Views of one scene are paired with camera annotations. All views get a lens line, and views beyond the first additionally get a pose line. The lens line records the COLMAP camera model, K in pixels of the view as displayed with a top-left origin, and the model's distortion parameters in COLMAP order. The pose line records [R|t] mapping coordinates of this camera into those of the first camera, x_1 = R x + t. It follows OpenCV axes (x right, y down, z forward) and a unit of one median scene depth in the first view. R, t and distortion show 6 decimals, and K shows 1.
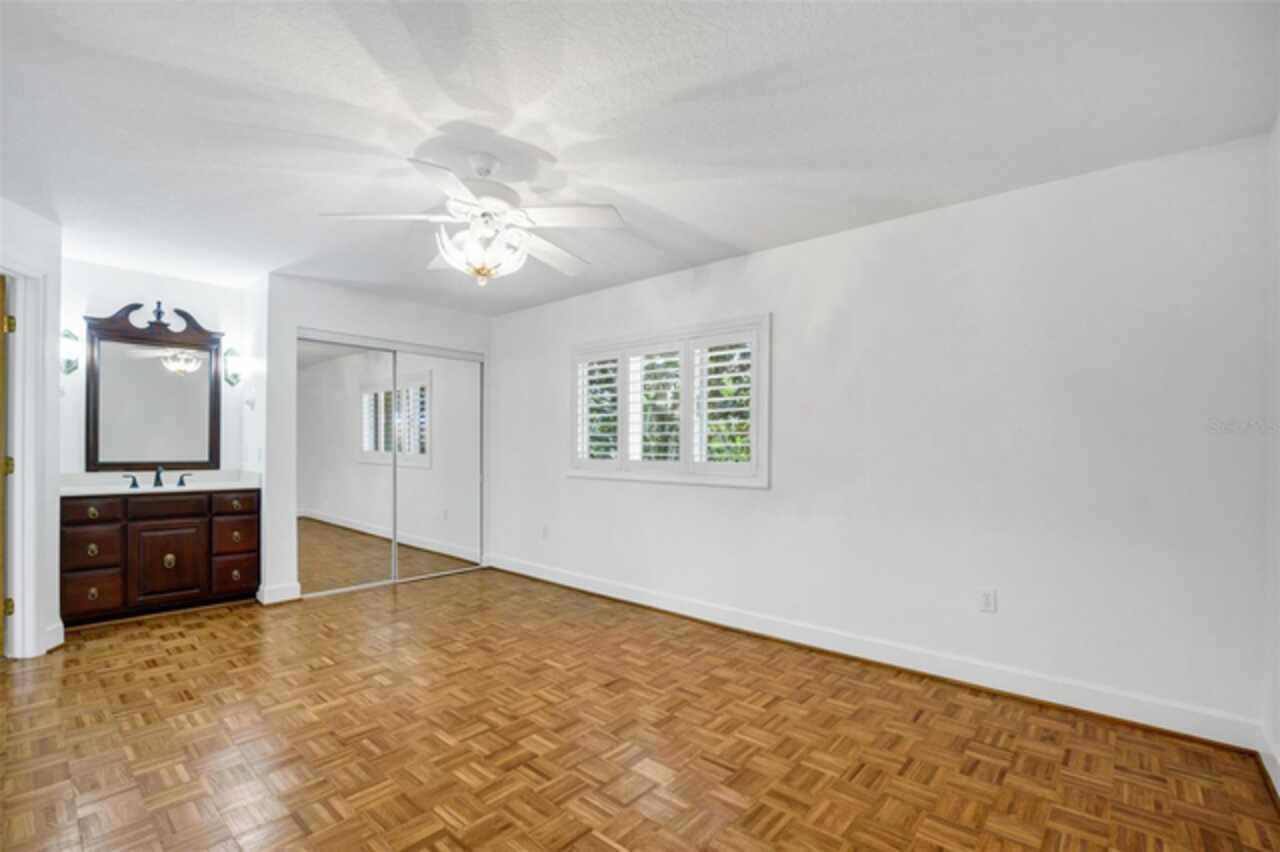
lens RADIAL K [[572.7, 0, 620.8], [0, 572.7, 450.7], [0, 0, 1]] dist [-0.030566, 0.002529]
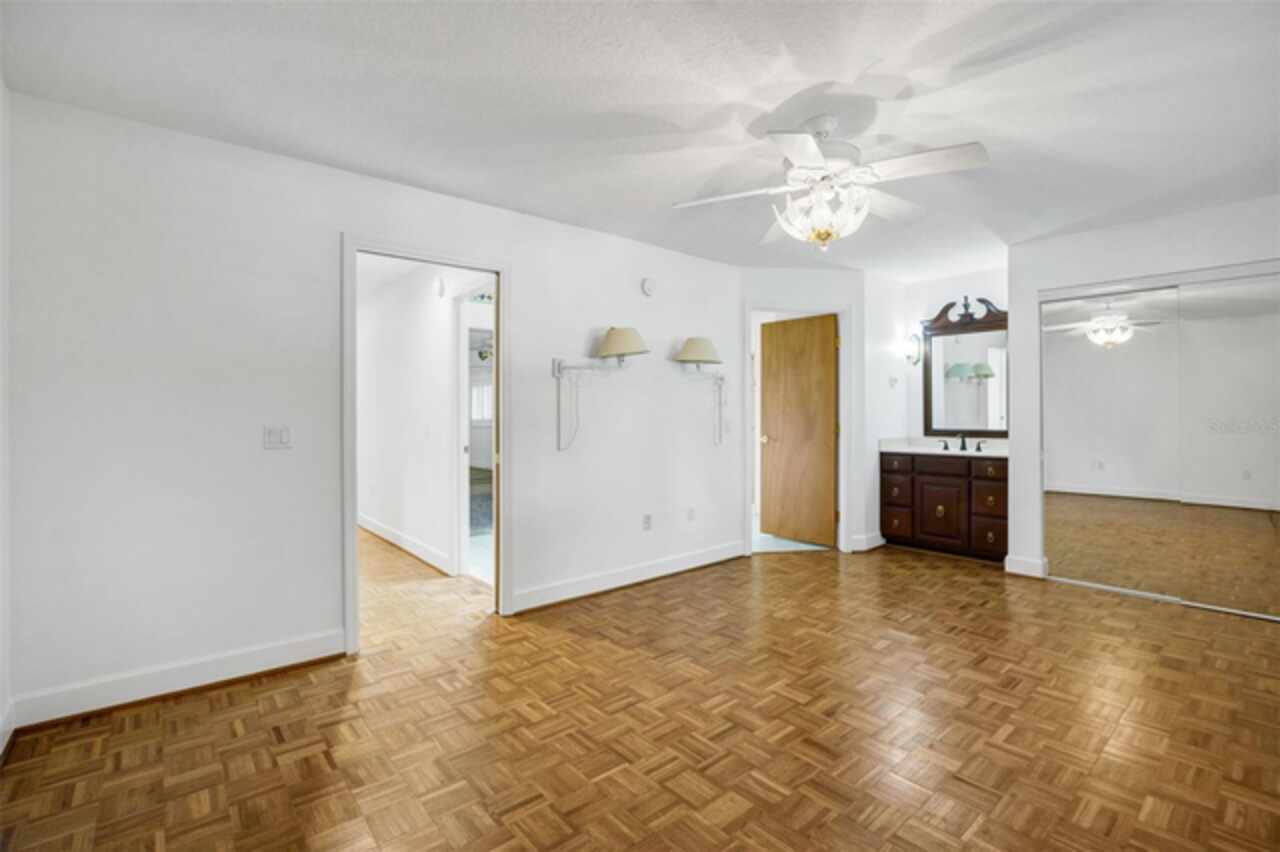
lens RADIAL K [[572.7, 0, 676.4], [0, 572.7, 409.7], [0, 0, 1]] dist [-0.030566, 0.002529]
pose [[-0.084654, -0.018080, -0.996246, 0.455074], [-0.003656, 0.999834, -0.017835, 0.000525], [0.996404, 0.002133, -0.084706, 0.510933]]
